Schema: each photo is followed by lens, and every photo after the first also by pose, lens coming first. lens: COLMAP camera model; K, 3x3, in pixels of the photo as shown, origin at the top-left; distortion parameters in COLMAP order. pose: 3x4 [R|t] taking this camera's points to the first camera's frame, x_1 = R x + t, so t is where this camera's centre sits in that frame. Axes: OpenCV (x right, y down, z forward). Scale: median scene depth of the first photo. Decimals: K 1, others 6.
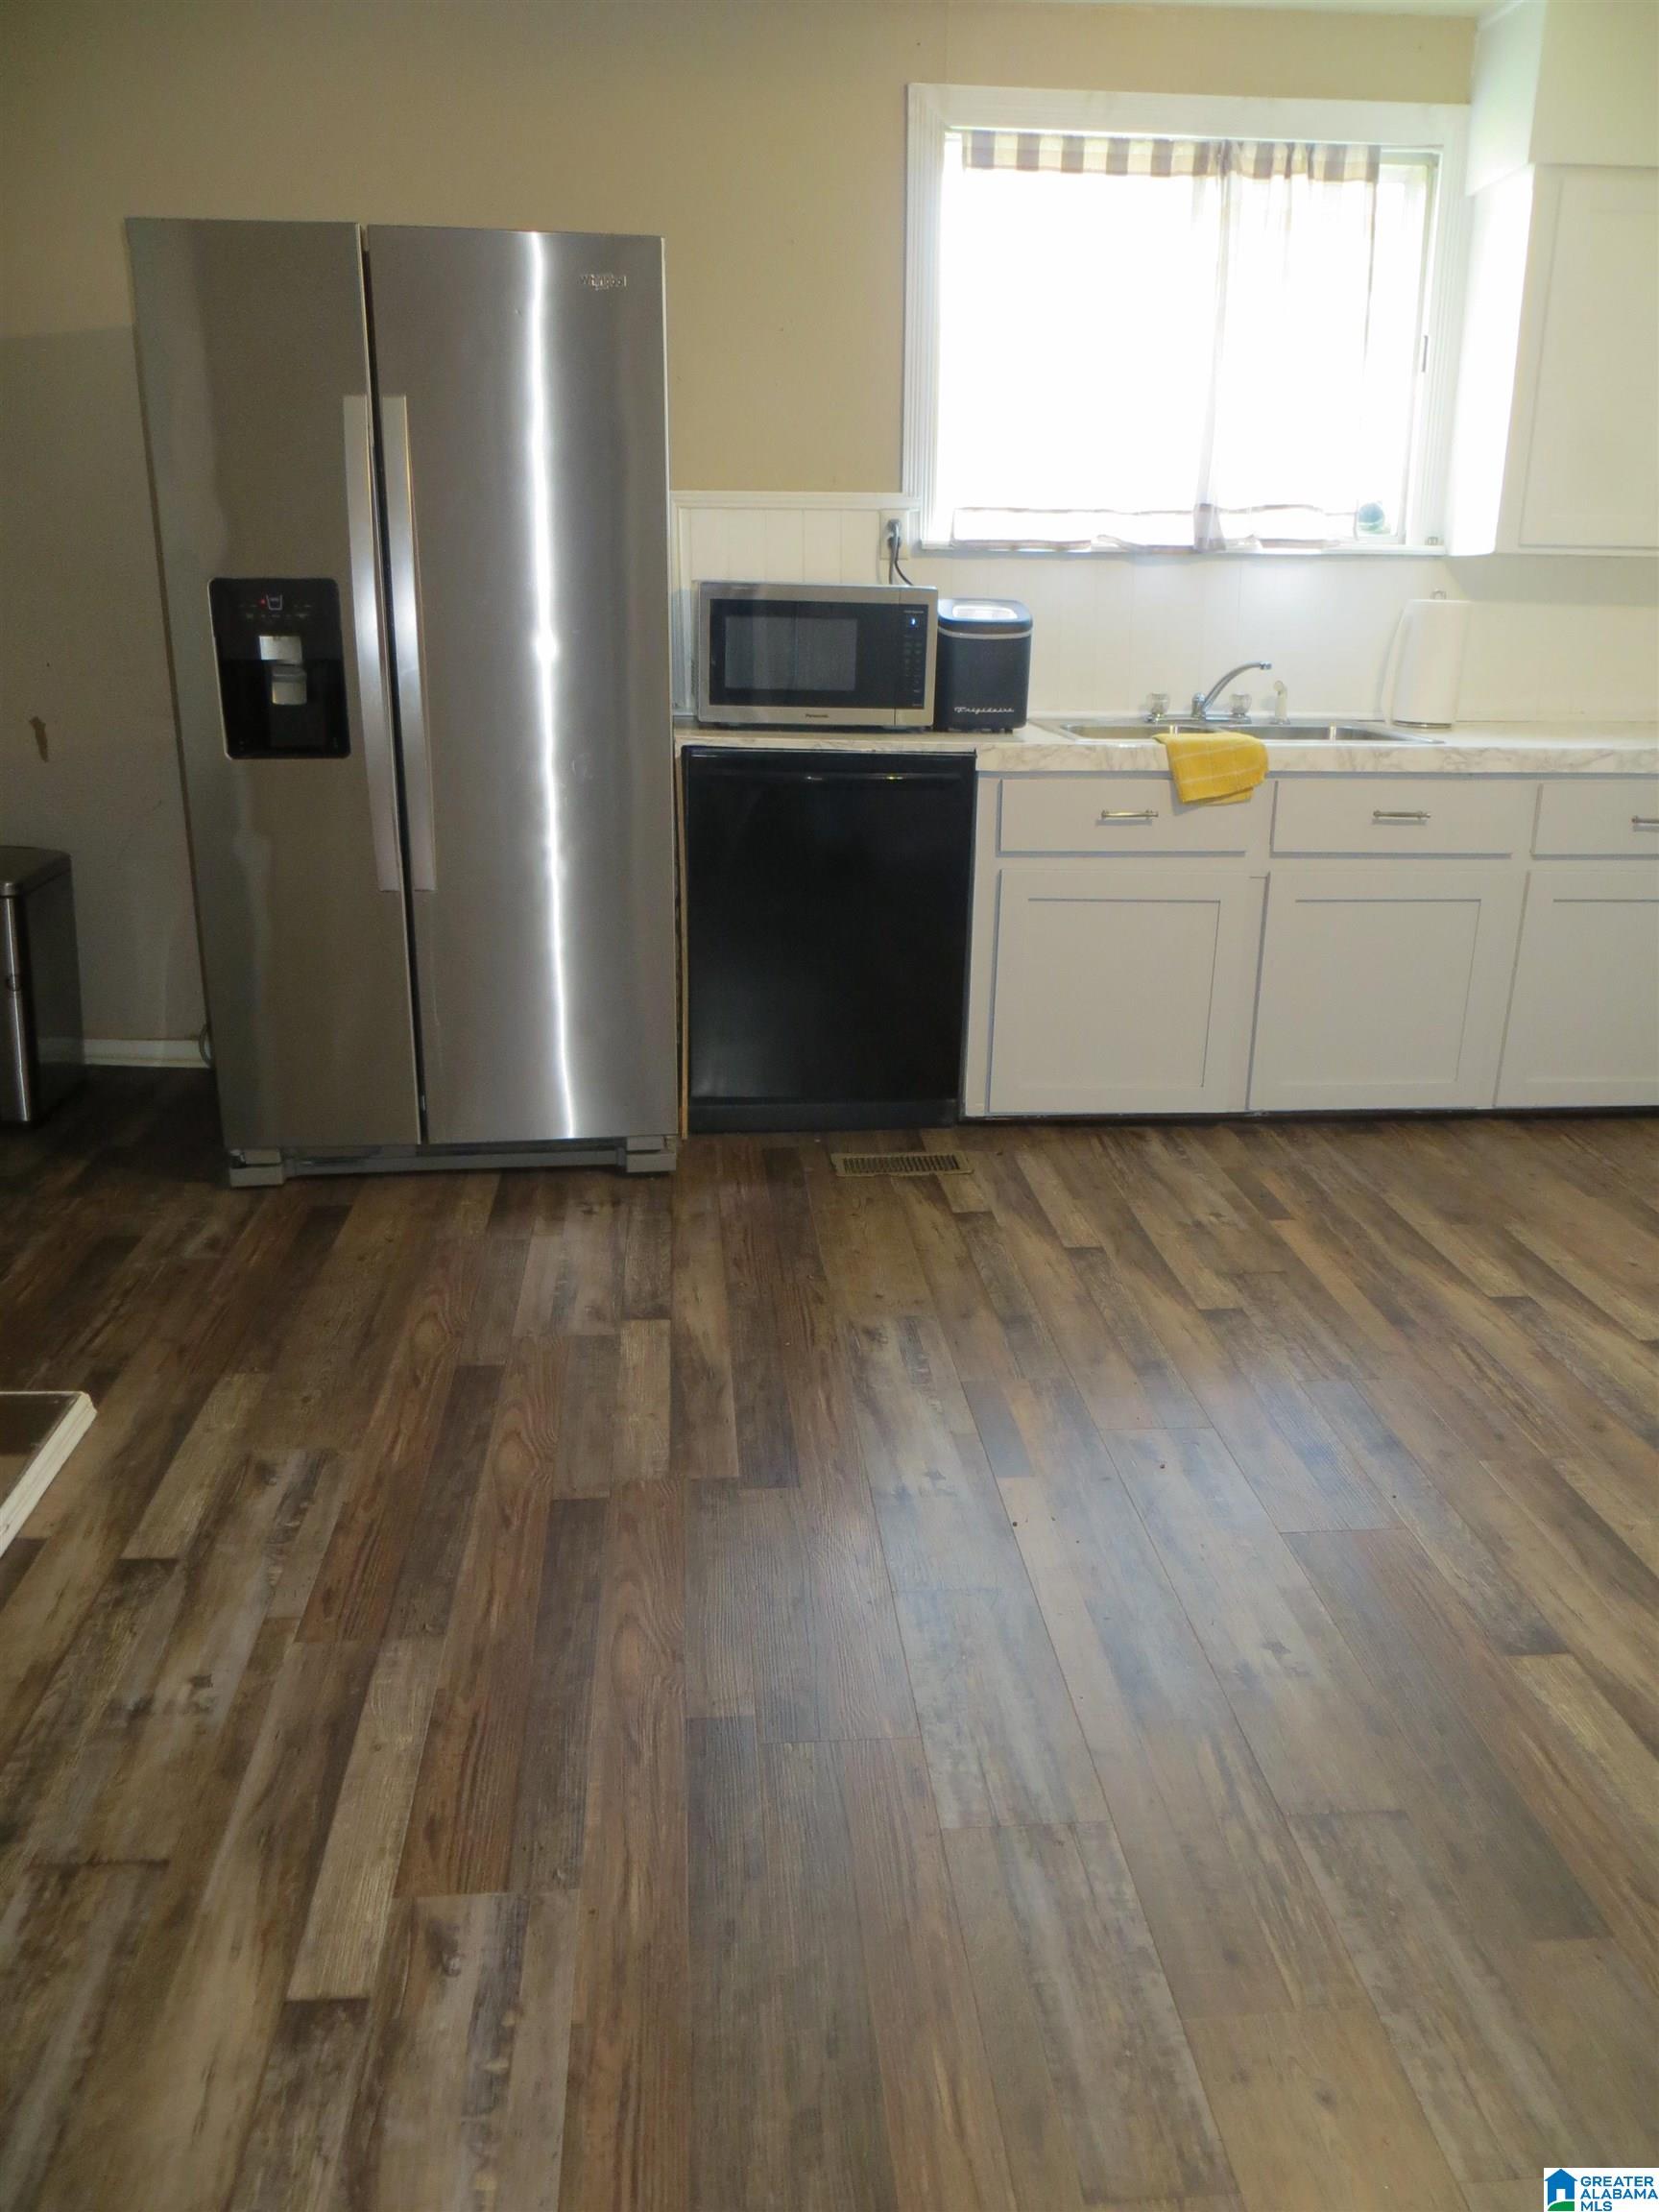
lens RADIAL K [[1661.9, 0, 823.1], [0, 1661.9, 1098.3], [0, 0, 1]] dist [-0.017265, 0.002679]
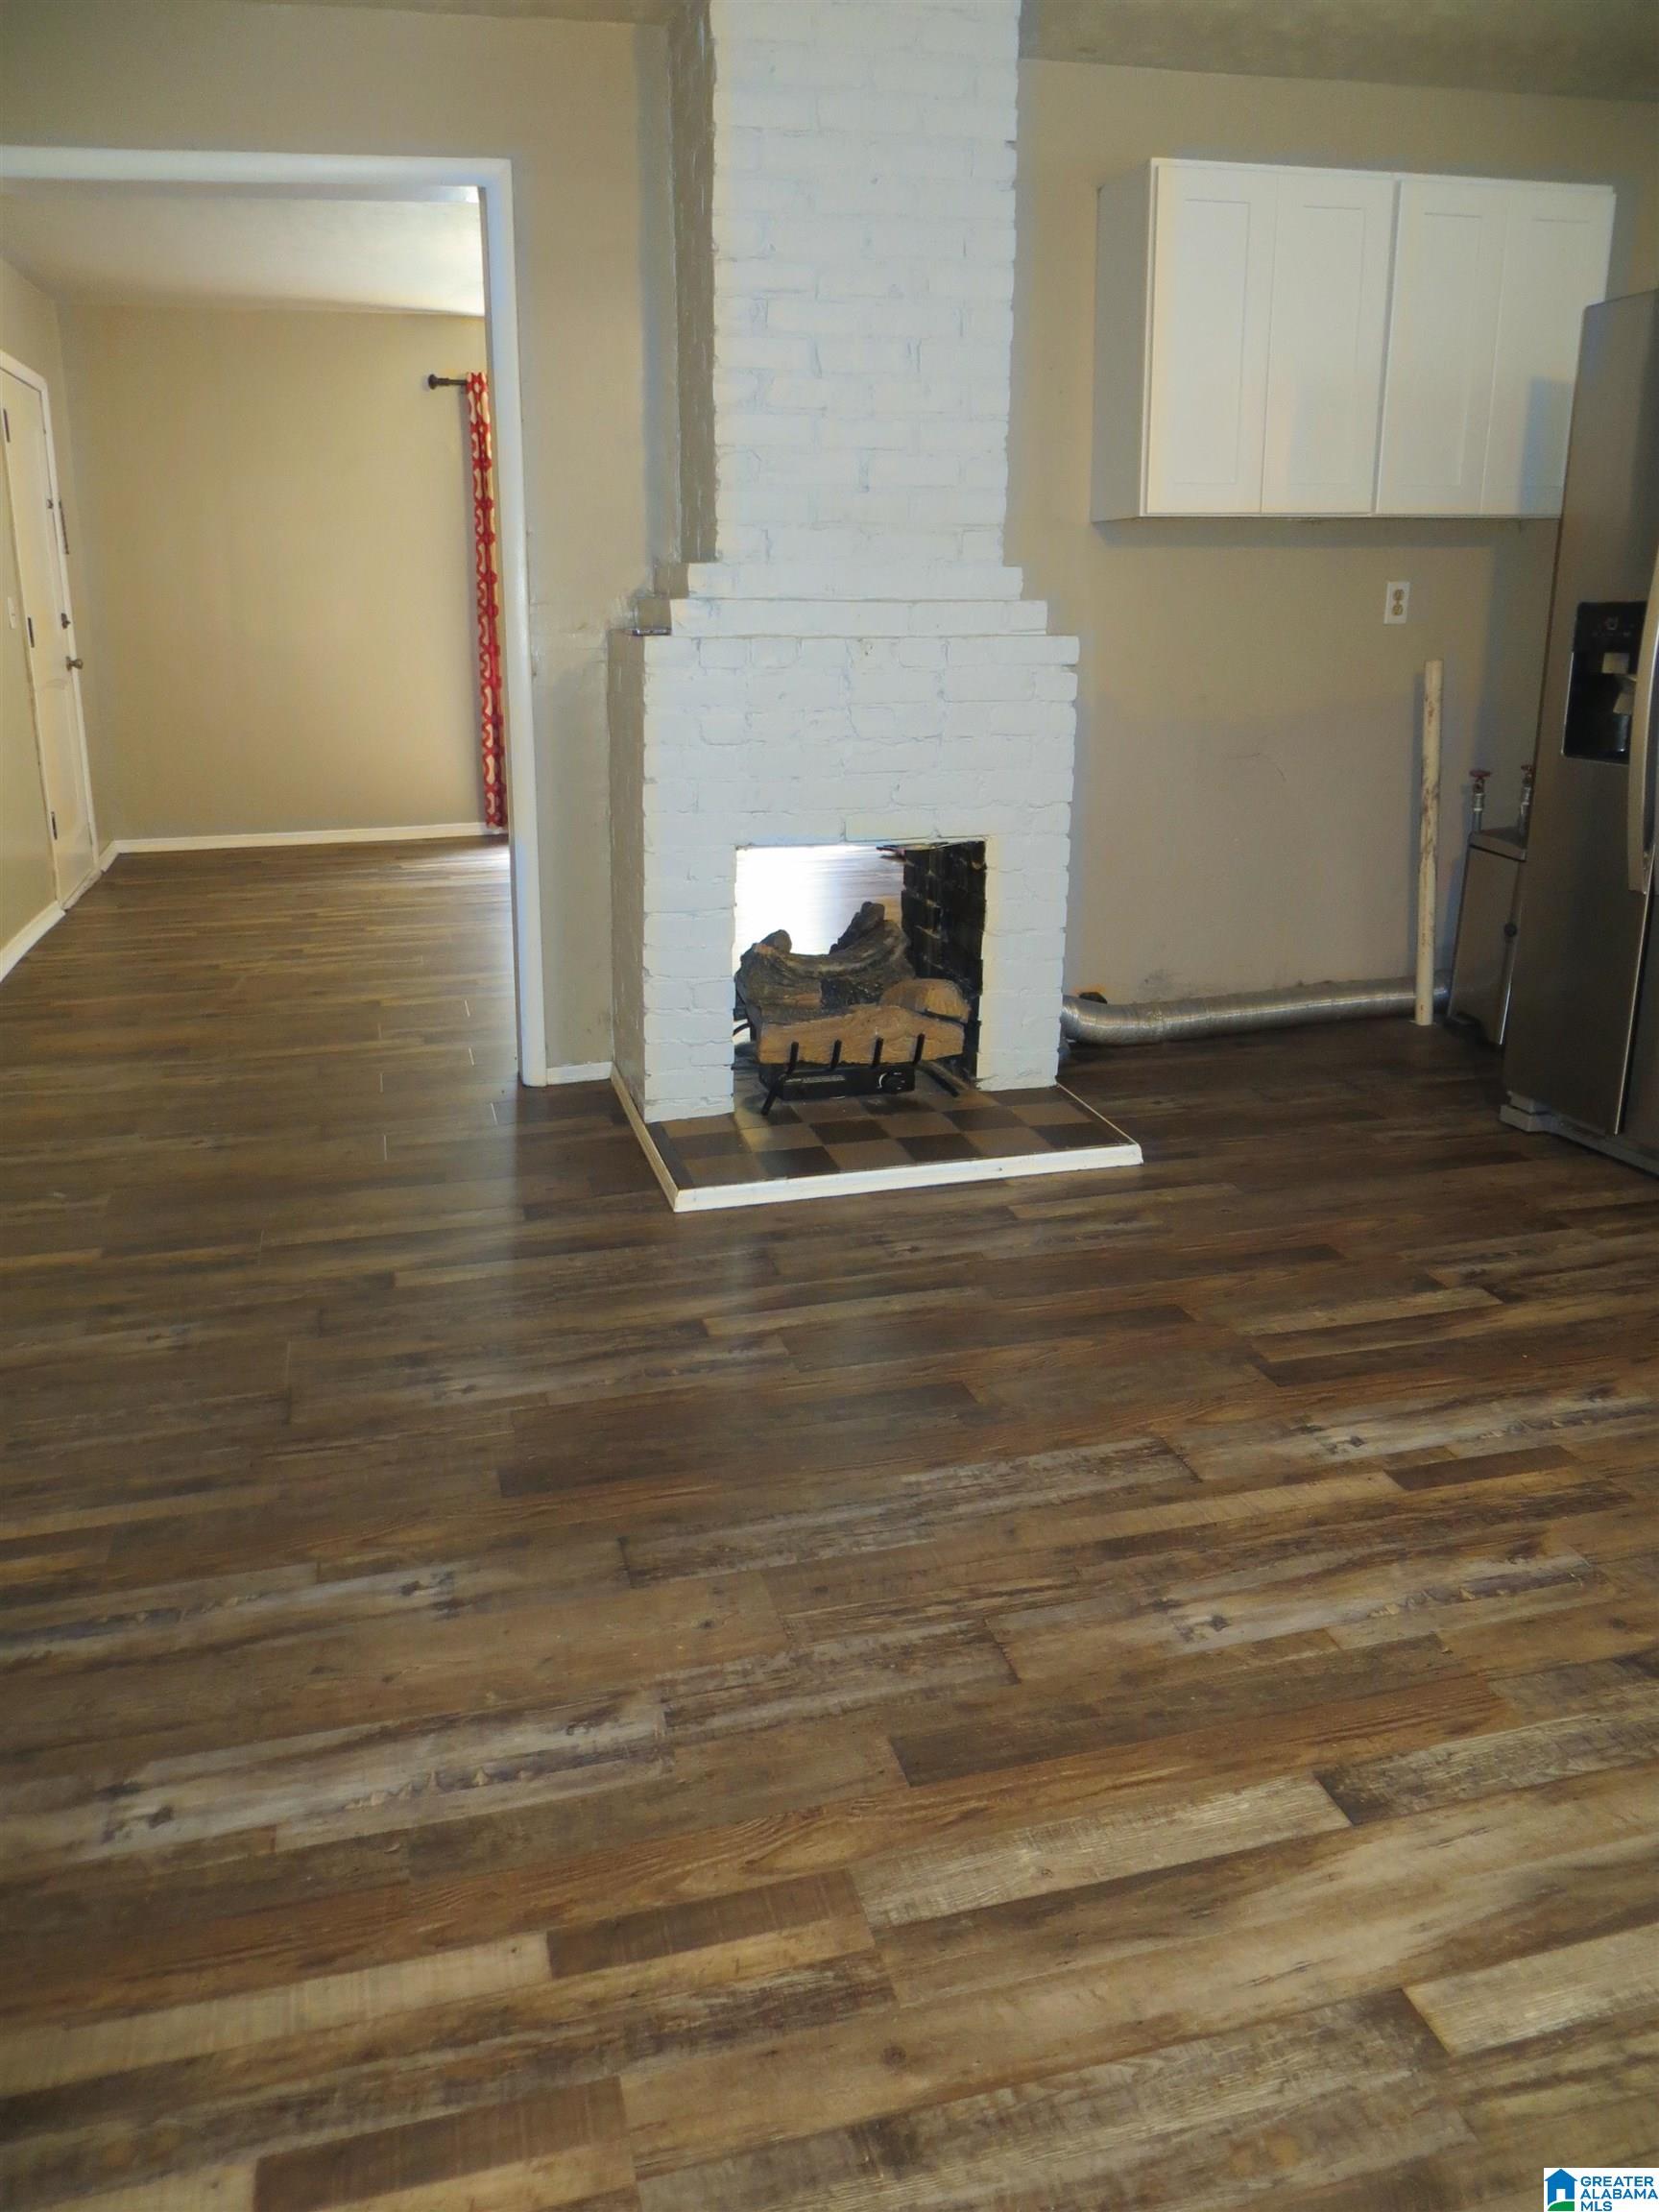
lens RADIAL K [[1661.9, 0, 823.1], [0, 1661.9, 1098.3], [0, 0, 1]] dist [-0.017265, 0.002679]
pose [[0.177061, 0.271542, -0.945999, 0.629923], [-0.292365, 0.932309, 0.212890, -0.067284], [0.939772, 0.238882, 0.244465, 0.249098]]
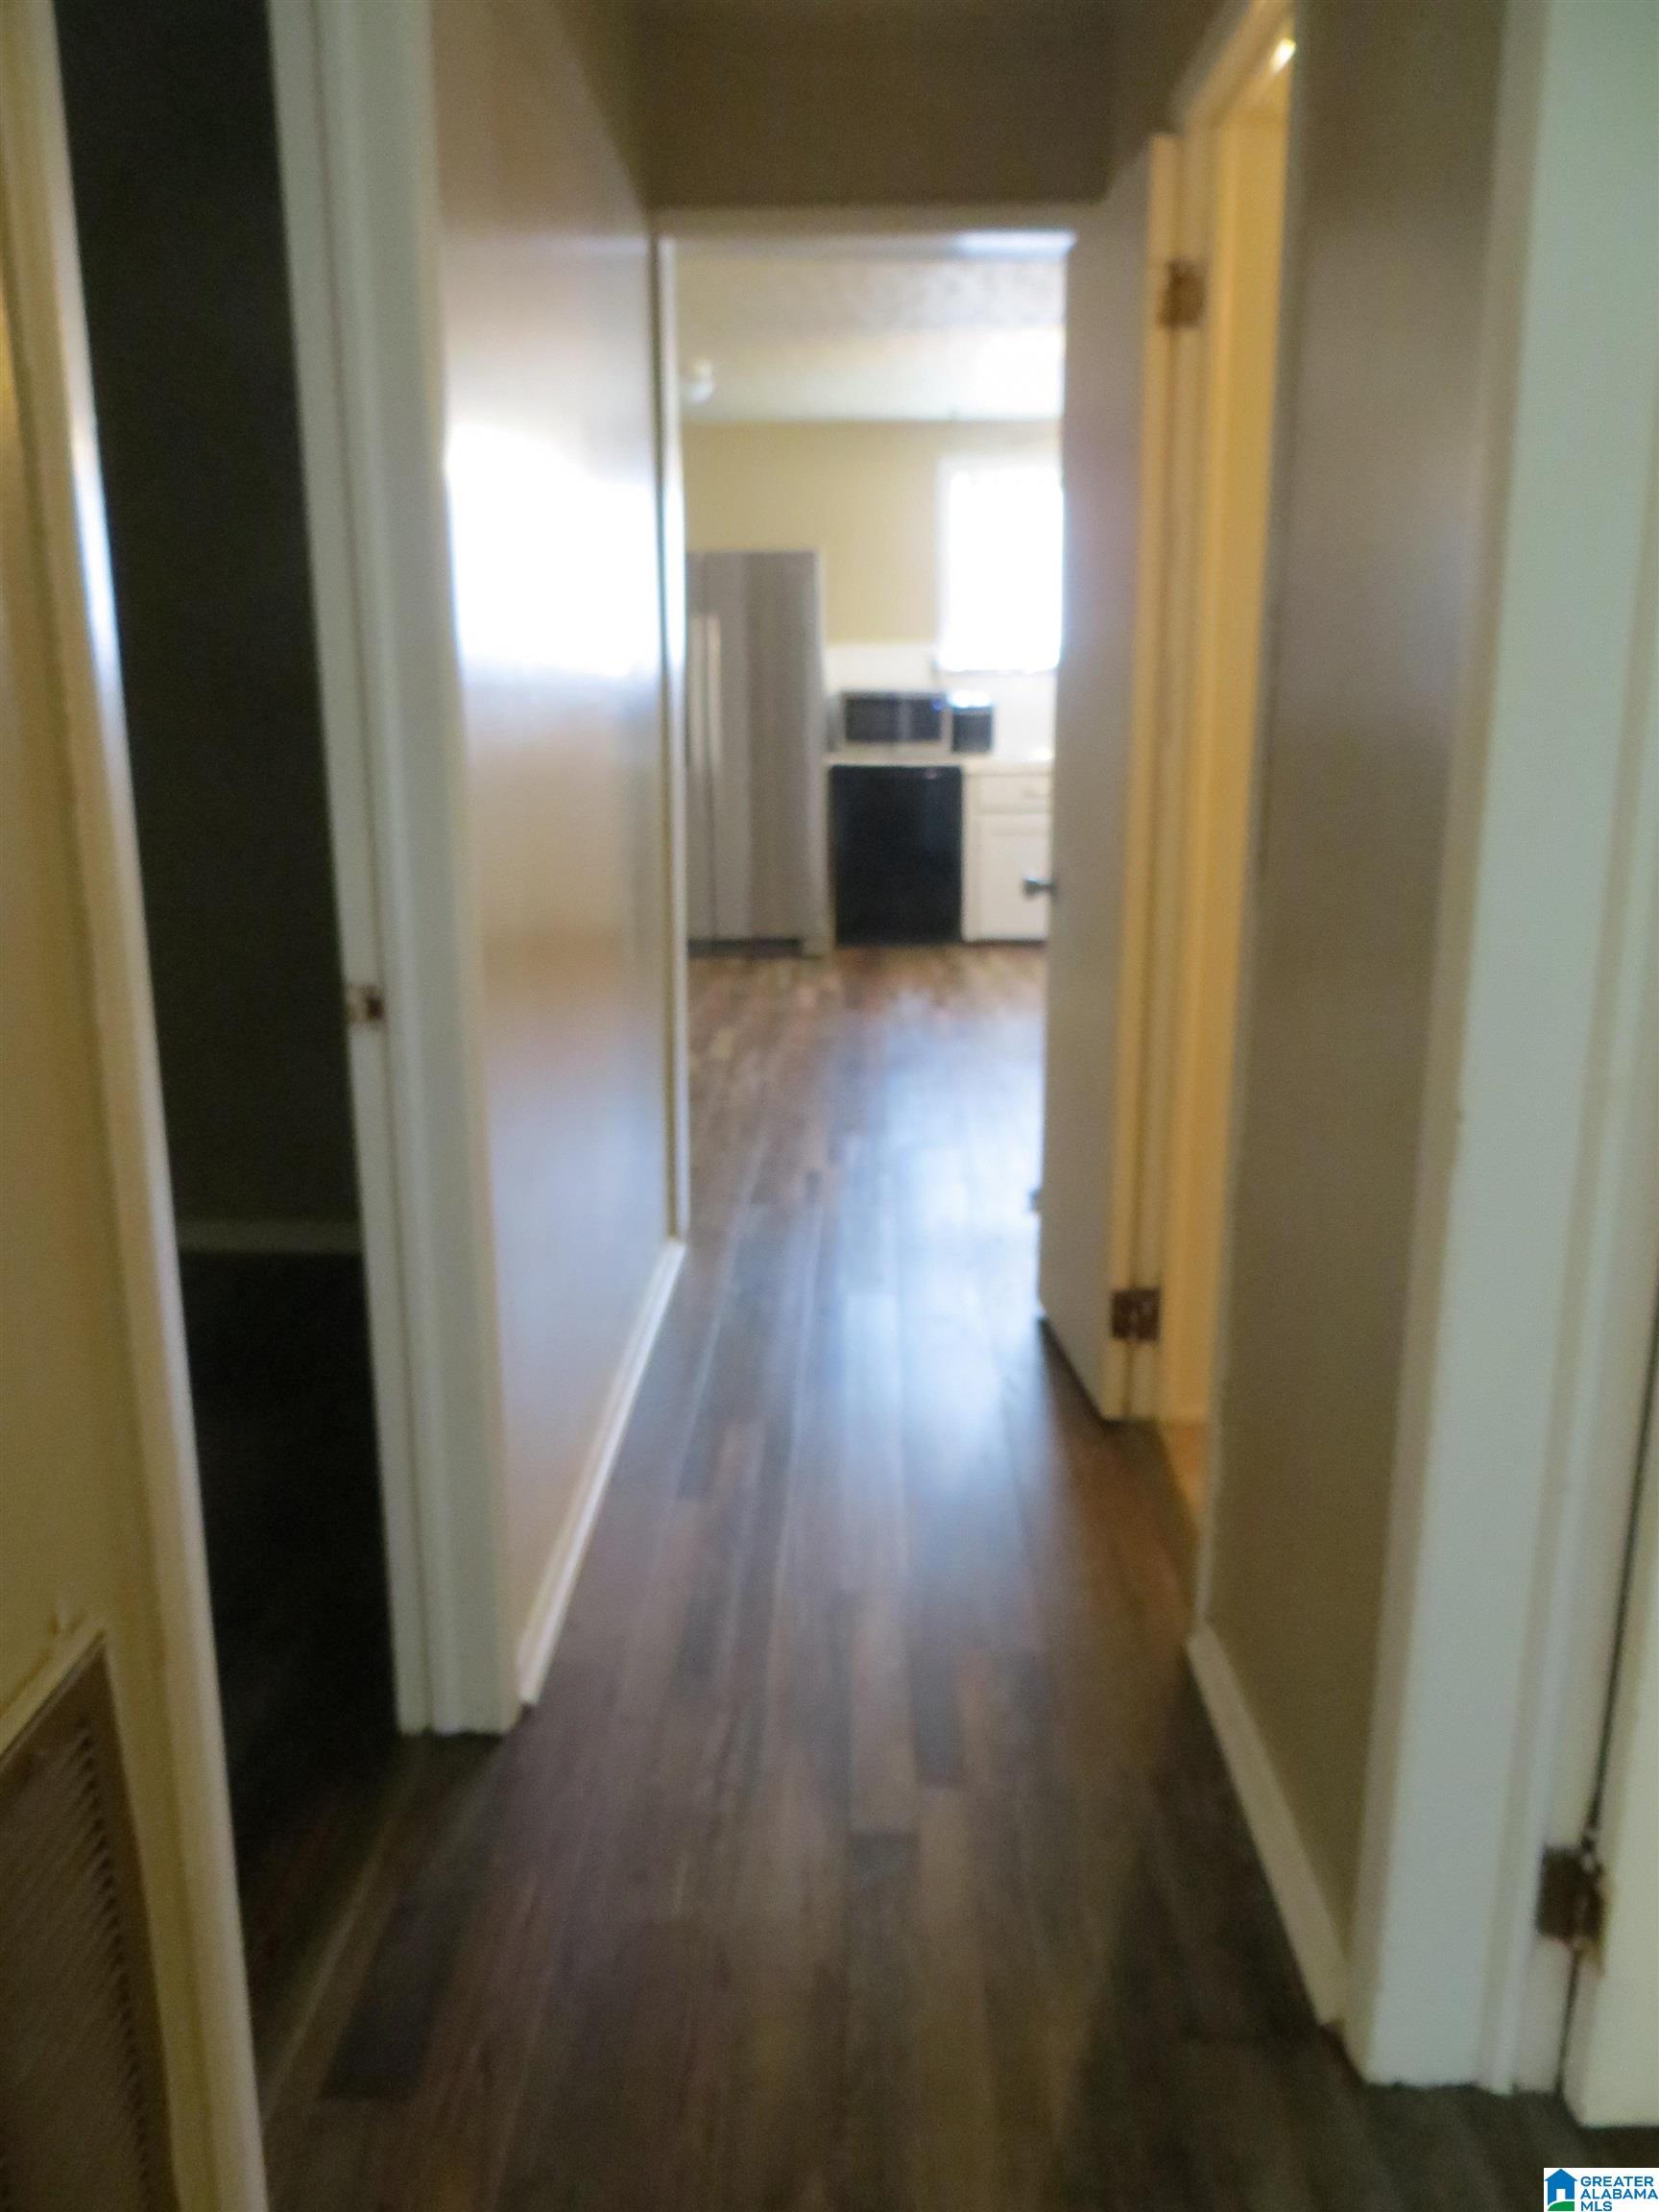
lens RADIAL K [[1661.9, 0, 823.1], [0, 1661.9, 1098.3], [0, 0, 1]] dist [-0.017265, 0.002679]
pose [[0.993492, 0.011315, -0.113340, 0.153302], [-0.019011, 0.997568, -0.067050, 0.372258], [0.112306, 0.068768, 0.991291, -1.131972]]
